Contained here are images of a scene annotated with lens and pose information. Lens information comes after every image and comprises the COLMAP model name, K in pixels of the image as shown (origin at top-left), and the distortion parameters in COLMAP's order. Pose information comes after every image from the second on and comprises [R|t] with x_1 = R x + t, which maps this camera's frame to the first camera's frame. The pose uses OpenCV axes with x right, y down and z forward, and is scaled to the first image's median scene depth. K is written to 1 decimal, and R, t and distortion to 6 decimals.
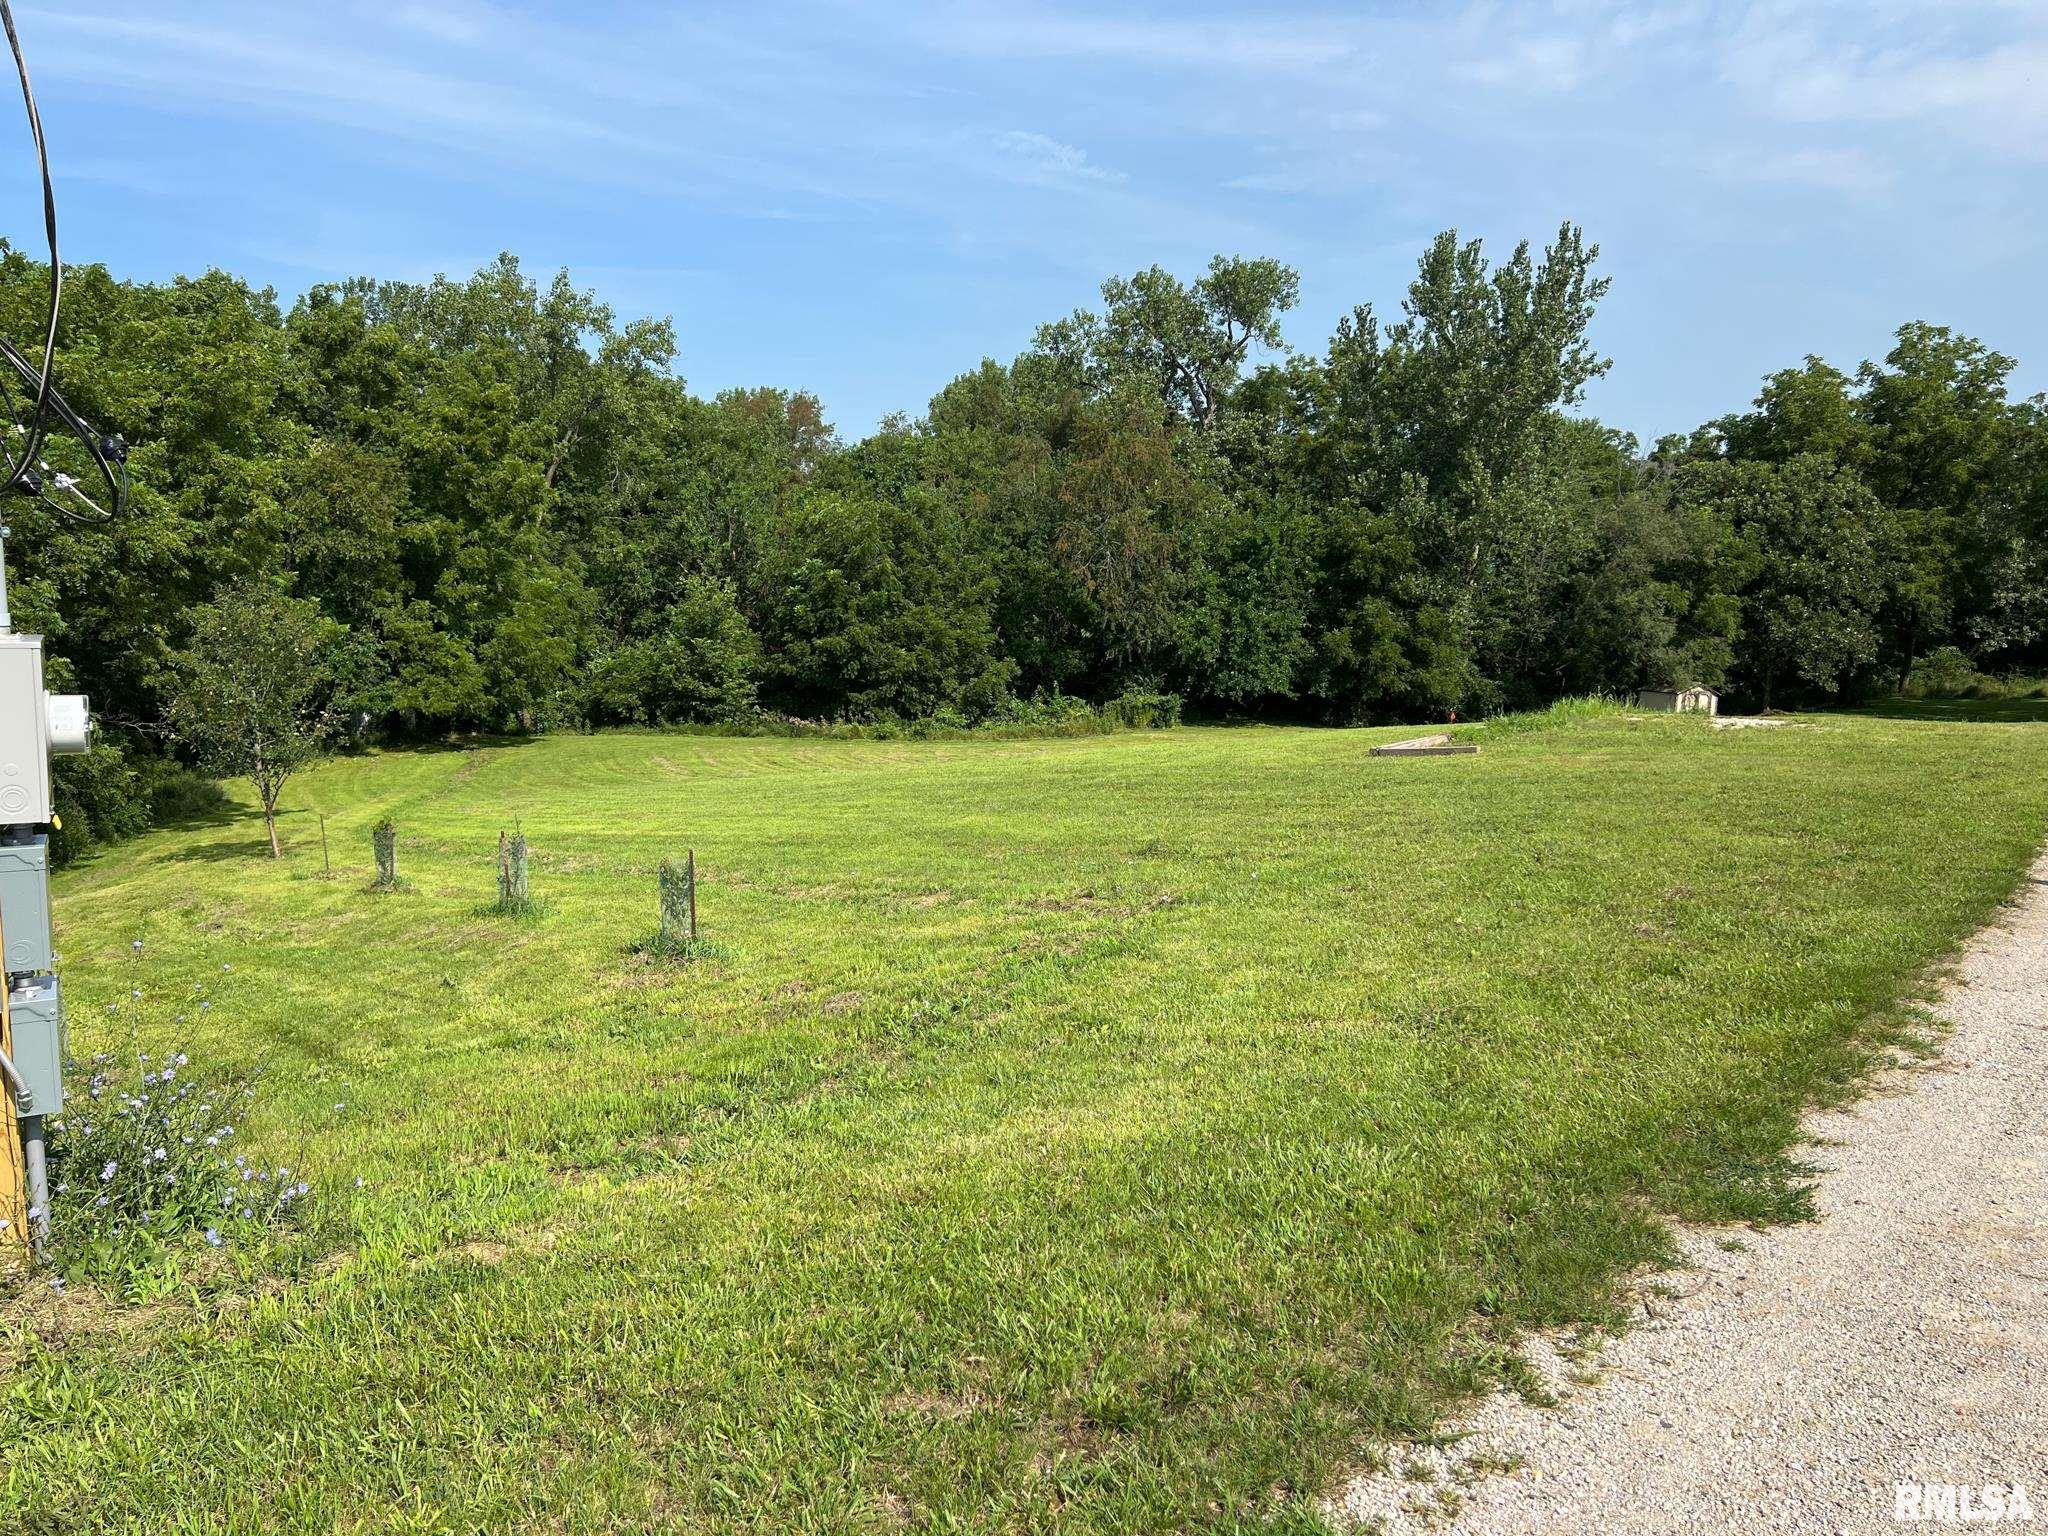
lens RADIAL K [[1540.6, 0, 997.6], [0, 1540.6, 774.2], [0, 0, 1]] dist [0.086654, -0.143396]
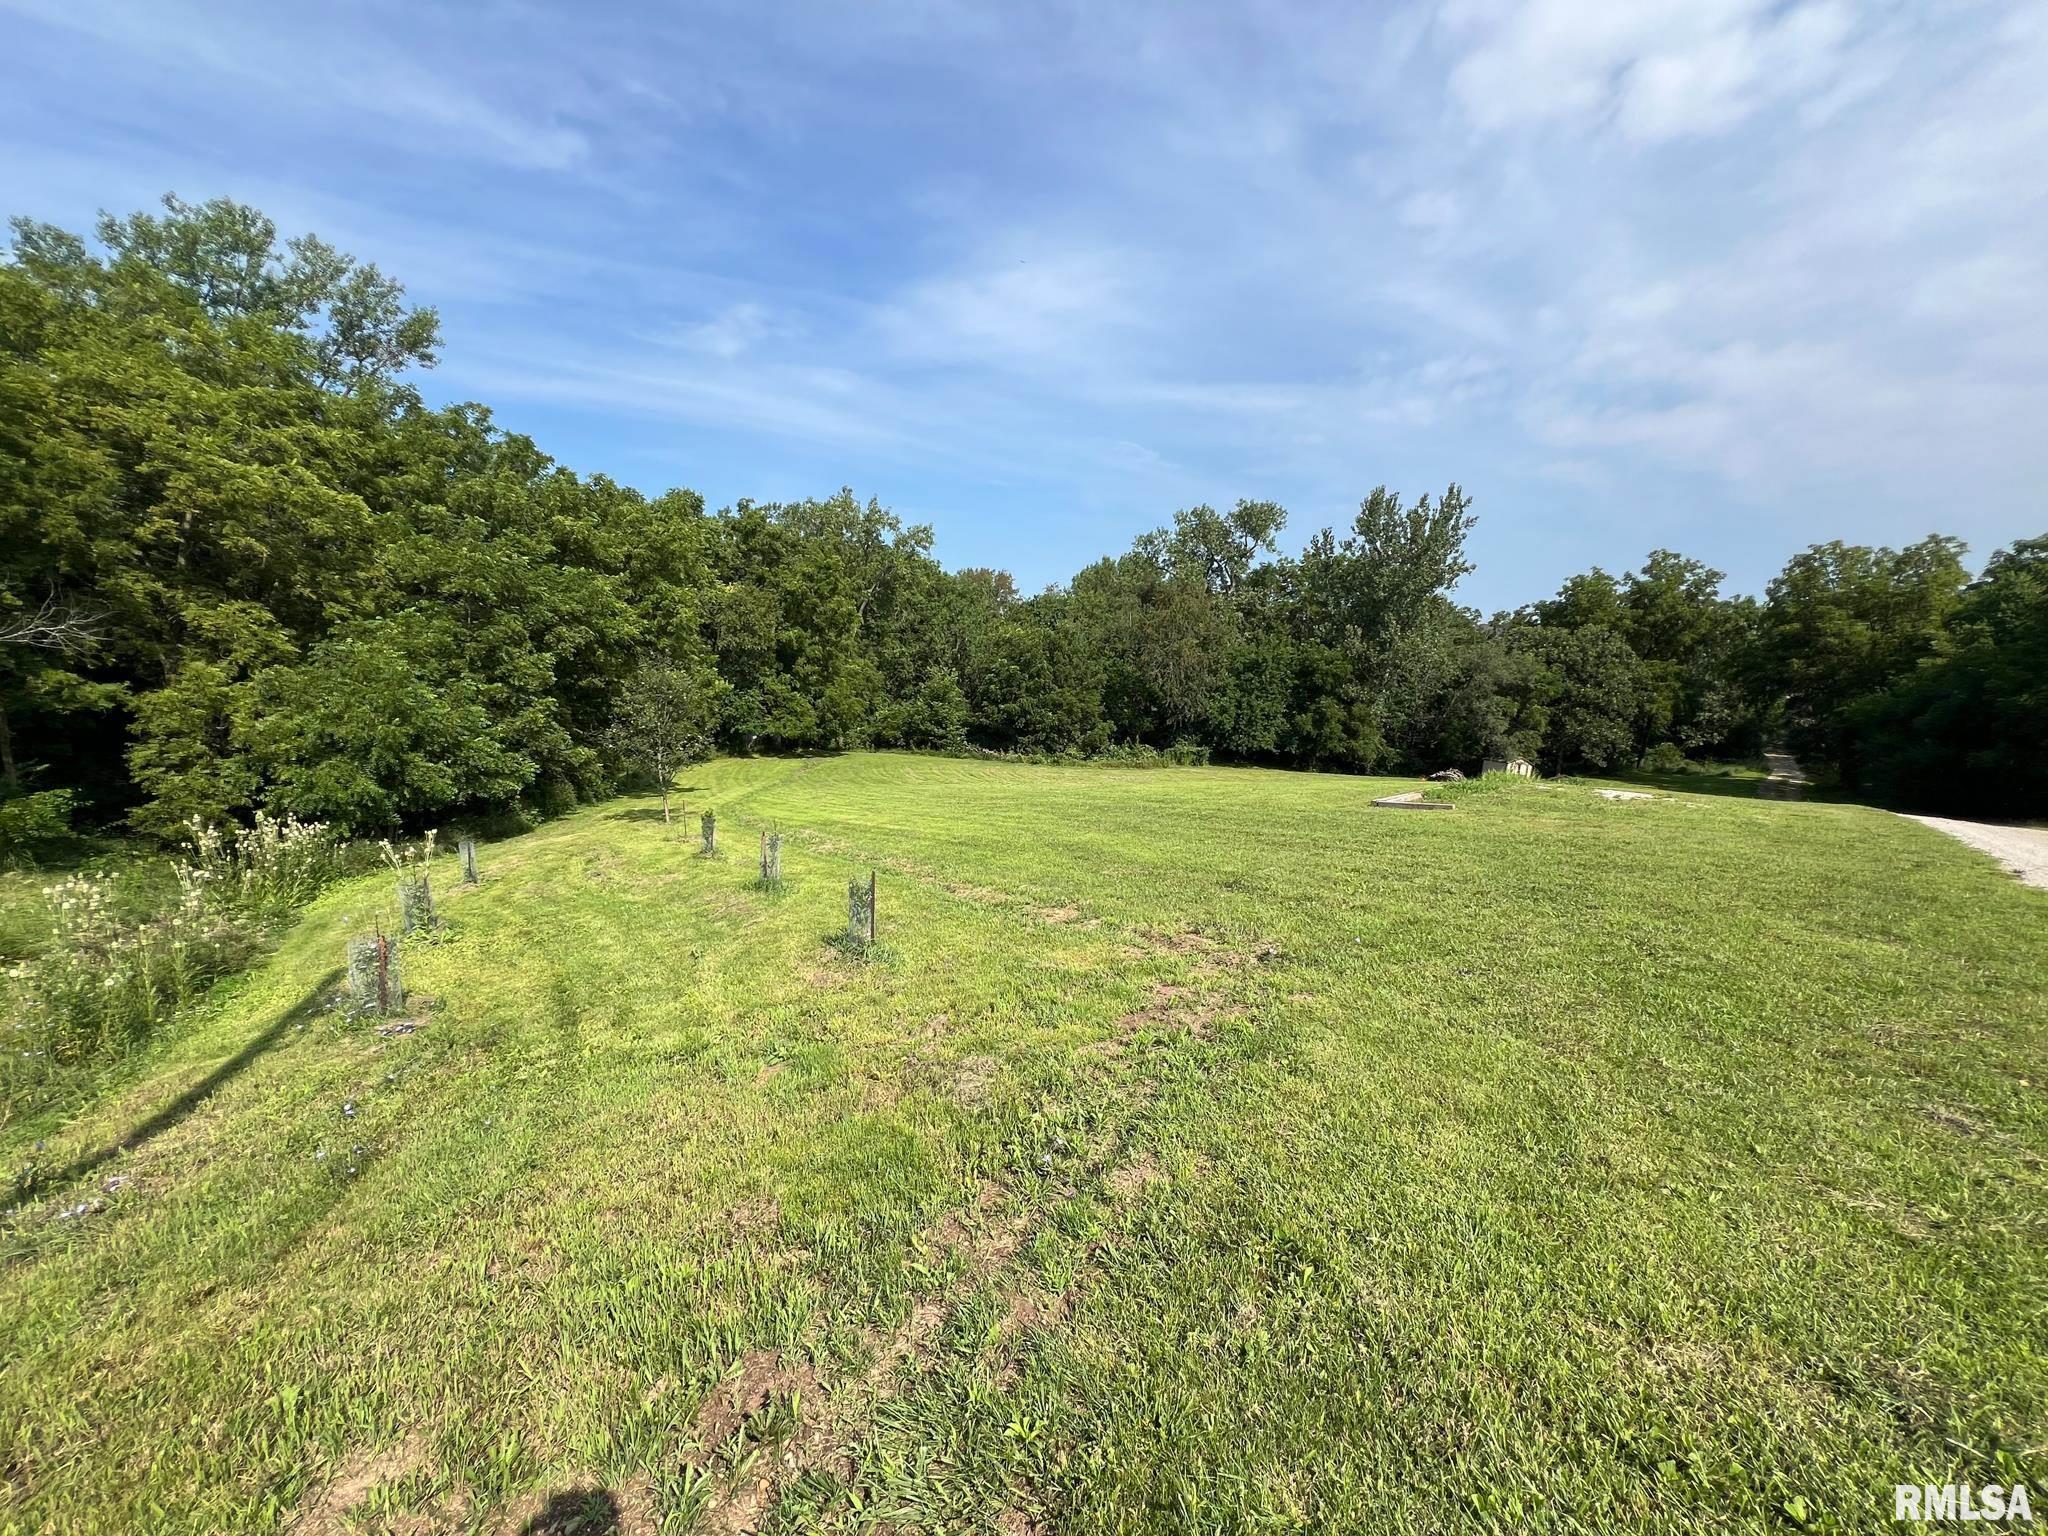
lens RADIAL K [[828.1, 0, 1024.0], [0, 828.1, 768.0], [0, 0, 1]] dist [0.001714, 0.000145]
pose [[0.994579, 0.054900, -0.088305, -0.004203], [-0.056177, 0.998348, -0.012045, -0.005912], [0.087498, 0.016941, 0.996021, 0.061696]]
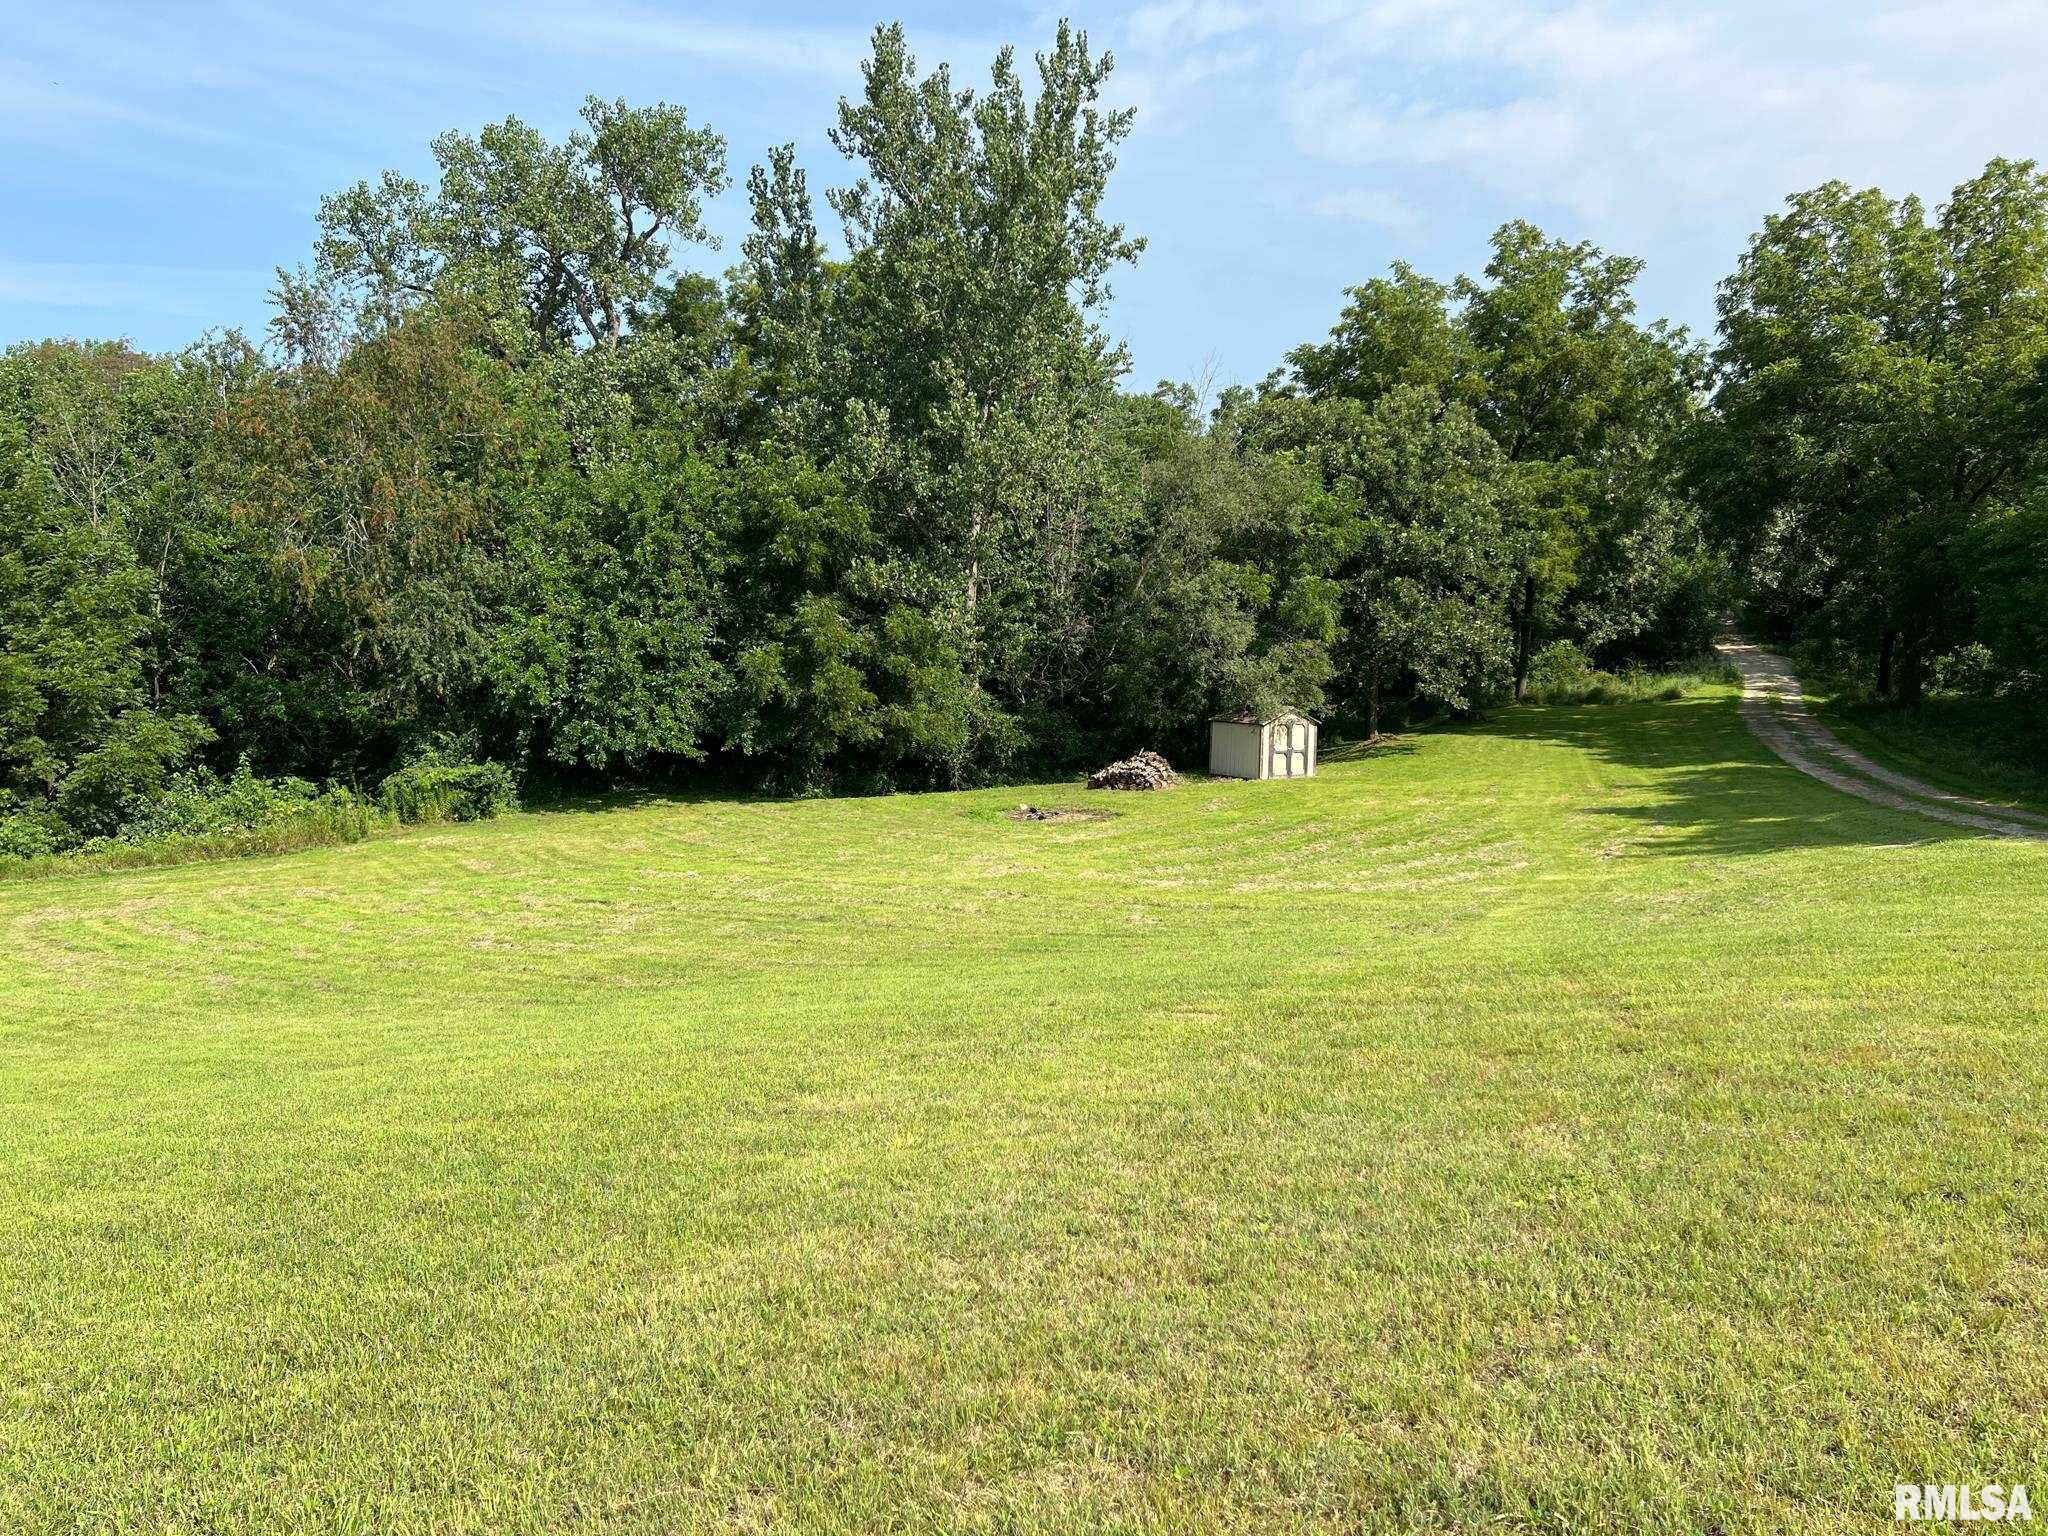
lens RADIAL K [[1540.9, 0, 1013.1], [0, 1540.9, 769.0], [0, 0, 1]] dist [0.070649, -0.079280]
pose [[0.967047, -0.055368, 0.248505, 0.159501], [0.059097, 0.998224, -0.007561, -0.033214], [-0.247645, 0.021998, 0.968601, 0.368829]]
